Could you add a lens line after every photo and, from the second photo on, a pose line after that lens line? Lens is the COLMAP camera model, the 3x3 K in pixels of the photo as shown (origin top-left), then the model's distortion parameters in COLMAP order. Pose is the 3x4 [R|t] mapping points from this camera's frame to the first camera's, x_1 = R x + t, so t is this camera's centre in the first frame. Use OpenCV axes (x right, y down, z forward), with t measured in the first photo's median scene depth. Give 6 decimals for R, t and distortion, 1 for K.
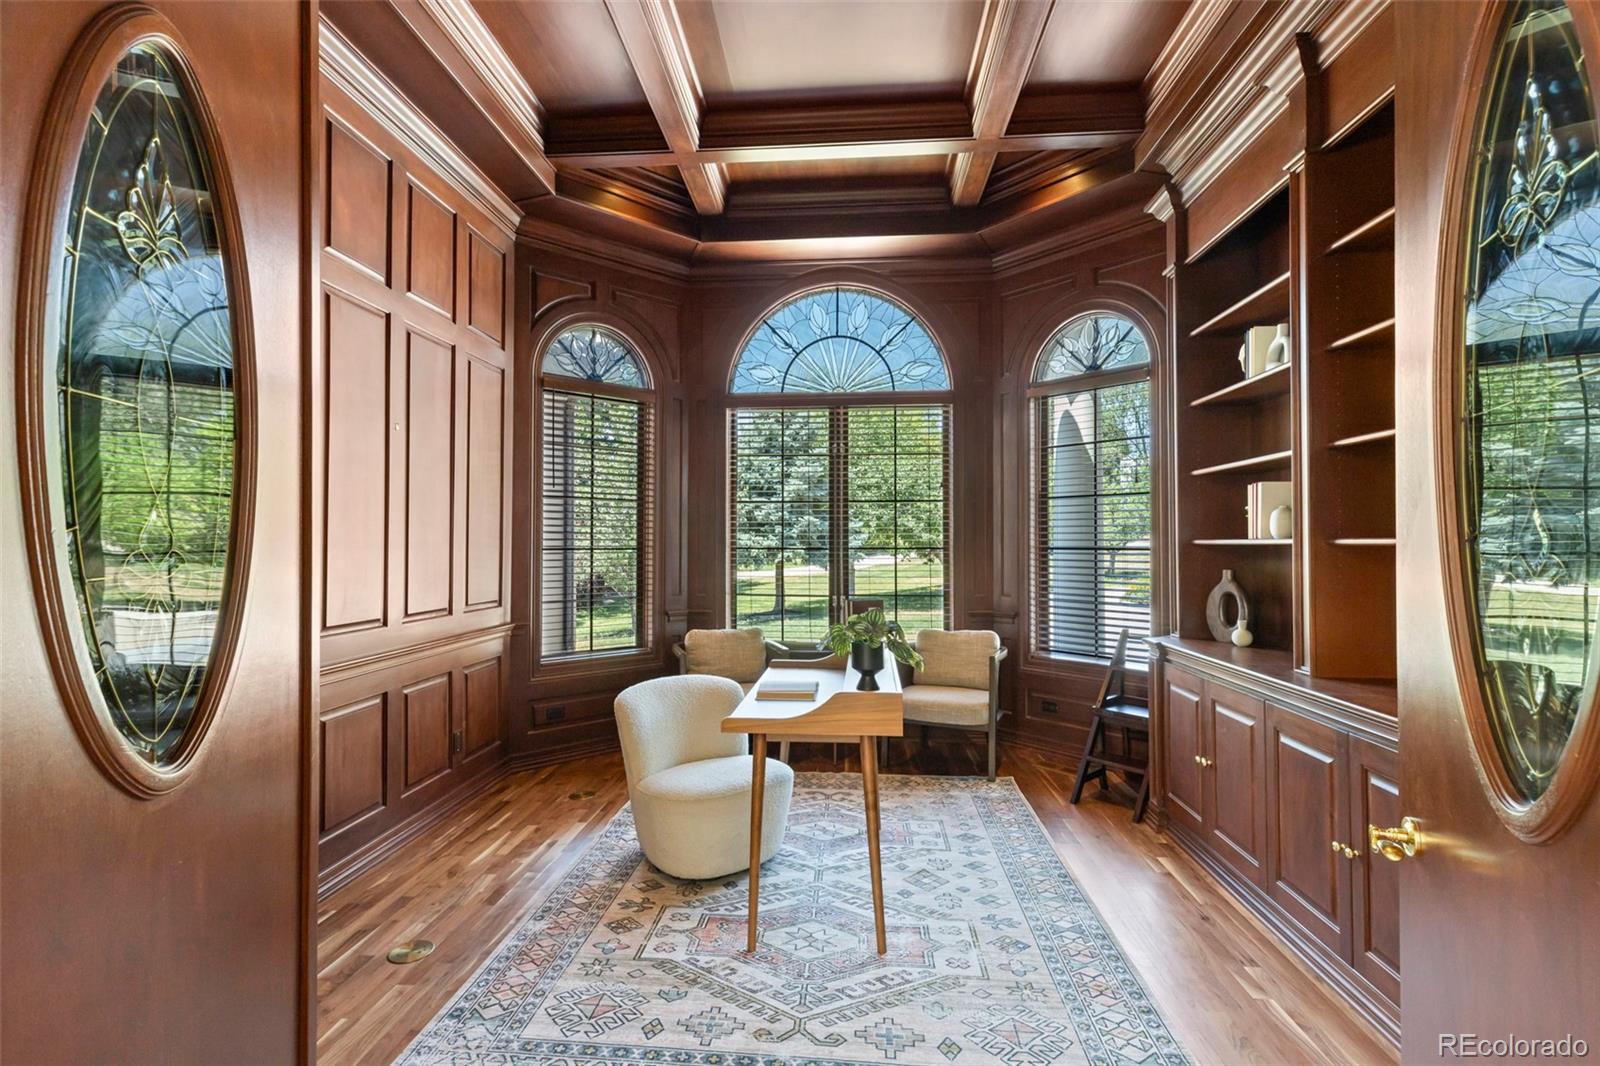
lens RADIAL K [[732.1, 0, 799.0], [0, 732.1, 528.3], [0, 0, 1]] dist [0.006702, -0.000324]
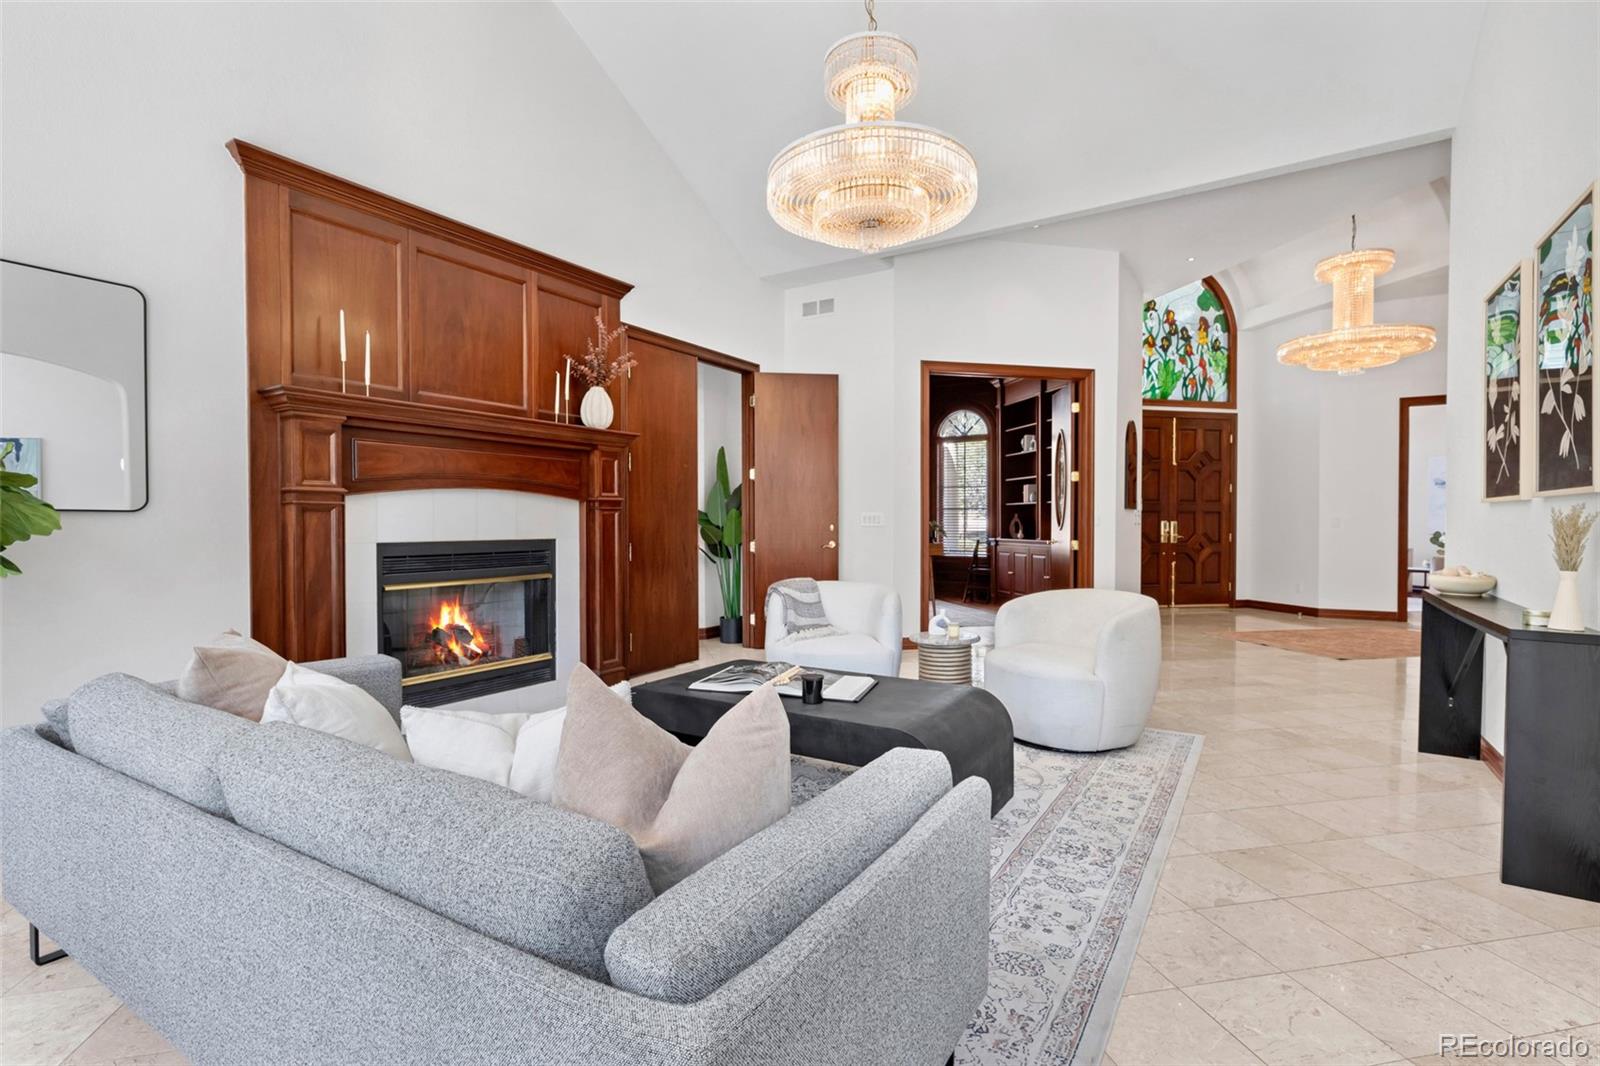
lens RADIAL K [[732.1, 0, 799.0], [0, 732.1, 525.3], [0, 0, 1]] dist [0.006702, -0.000324]
pose [[0.959649, -0.001292, 0.281199, -1.044300], [-0.006786, 0.999592, 0.027750, 0.026124], [-0.281120, -0.028538, 0.959248, -1.523910]]
